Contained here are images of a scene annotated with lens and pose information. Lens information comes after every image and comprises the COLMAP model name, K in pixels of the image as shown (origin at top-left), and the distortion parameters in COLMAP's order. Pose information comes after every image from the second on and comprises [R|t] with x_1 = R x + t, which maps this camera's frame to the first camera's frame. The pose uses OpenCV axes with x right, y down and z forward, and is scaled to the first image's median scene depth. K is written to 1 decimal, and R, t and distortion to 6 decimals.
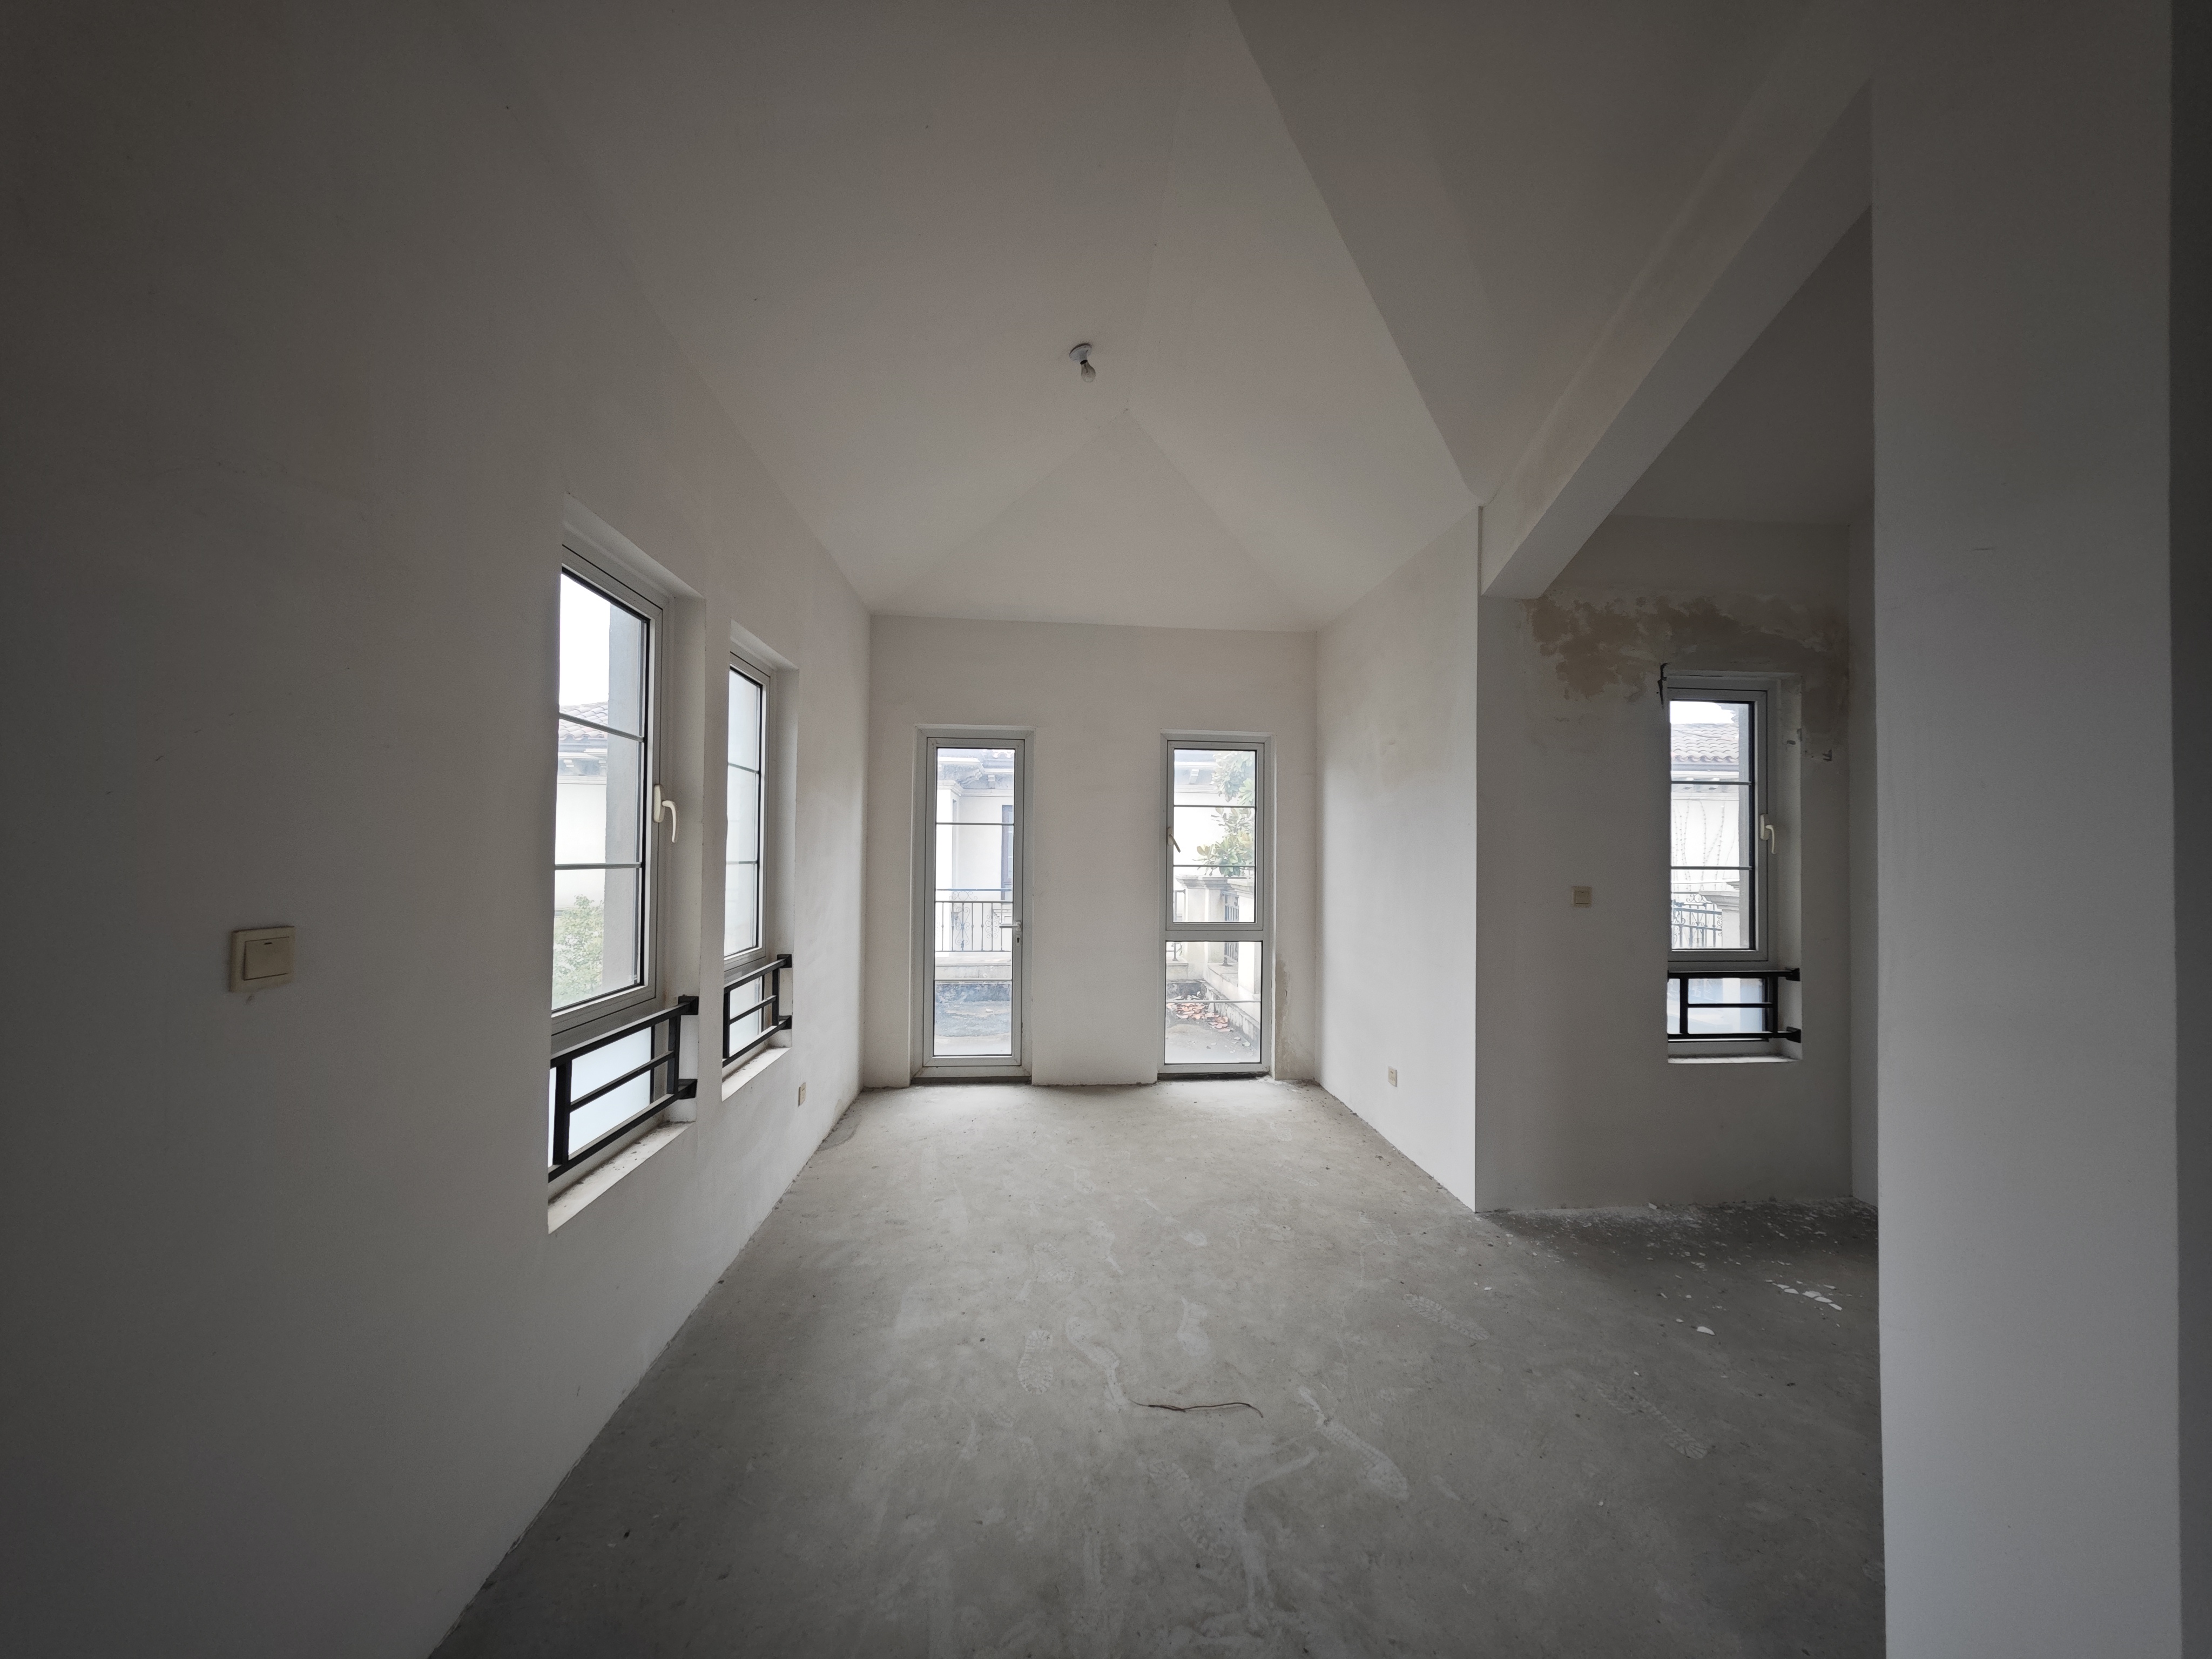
lens RADIAL K [[693.3, 0, 1113.2], [0, 693.3, 840.6], [0, 0, 1]] dist [0.011461, 0.000010]
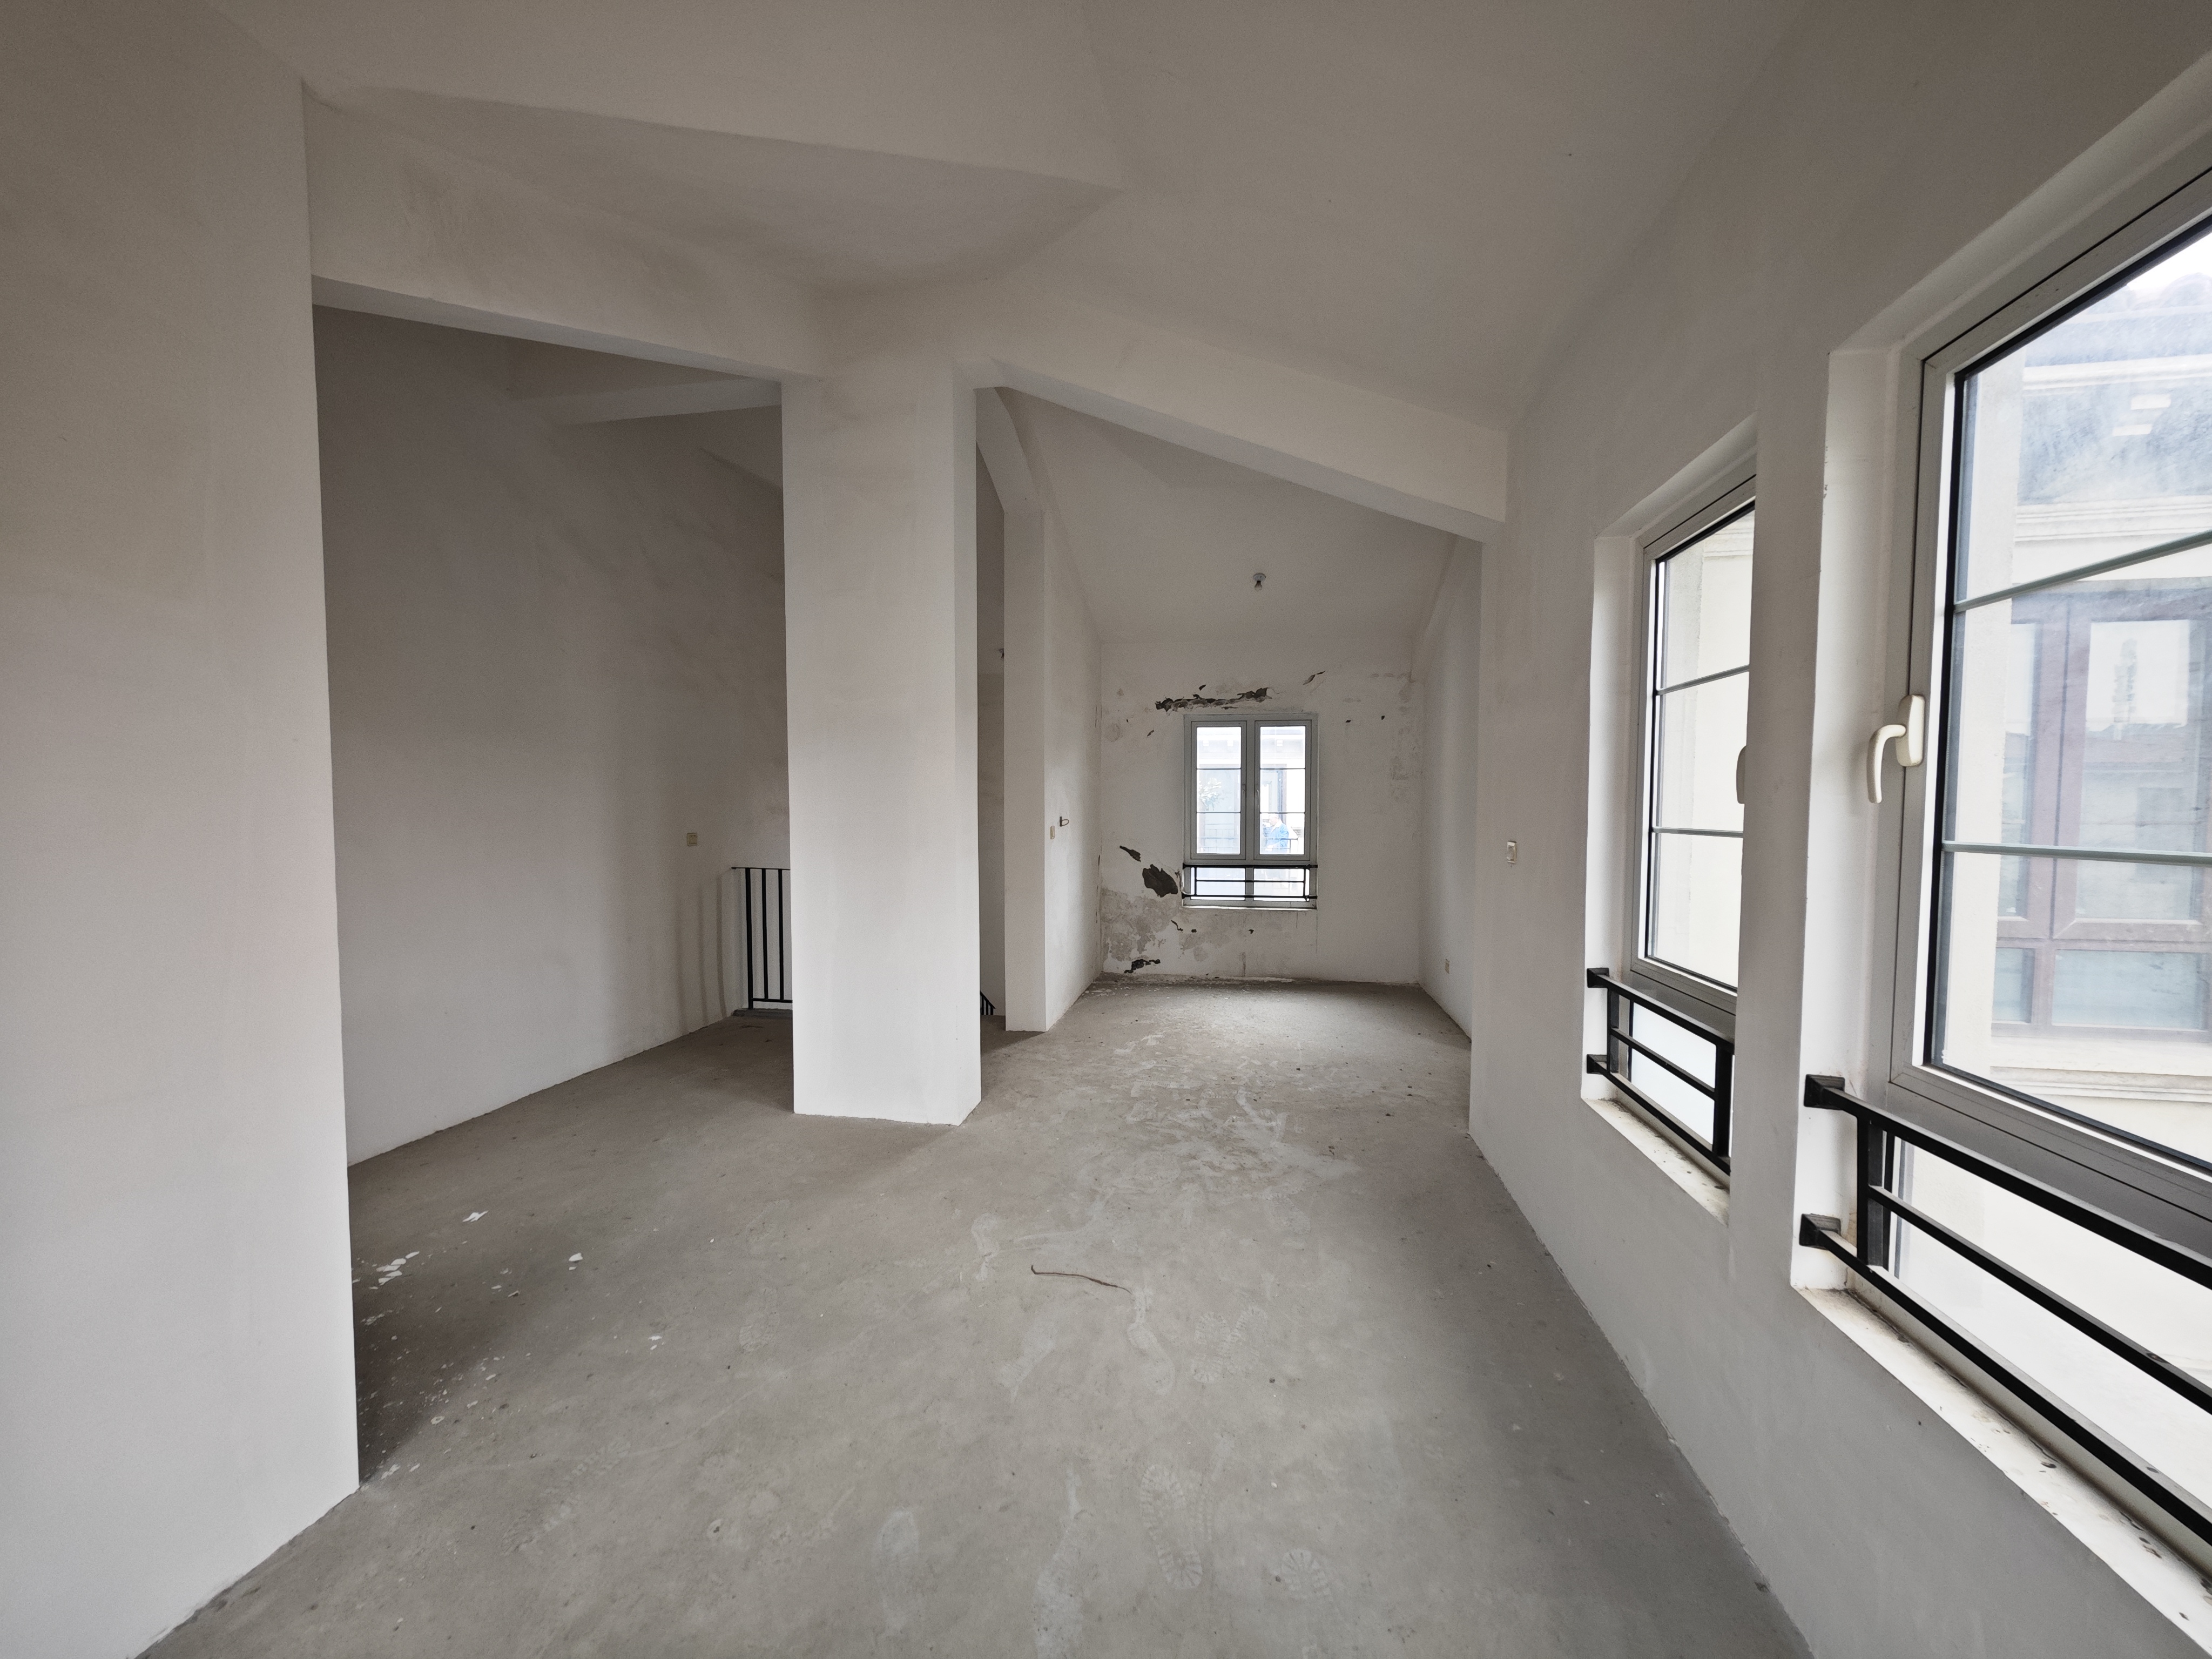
lens RADIAL K [[693.3, 0, 1113.2], [0, 693.3, 840.6], [0, 0, 1]] dist [0.011461, 0.000010]
pose [[-0.955161, -0.026102, 0.294933, -0.239925], [-0.017524, 0.999344, 0.031692, 0.025483], [-0.295567, 0.025103, -0.954992, 1.890124]]
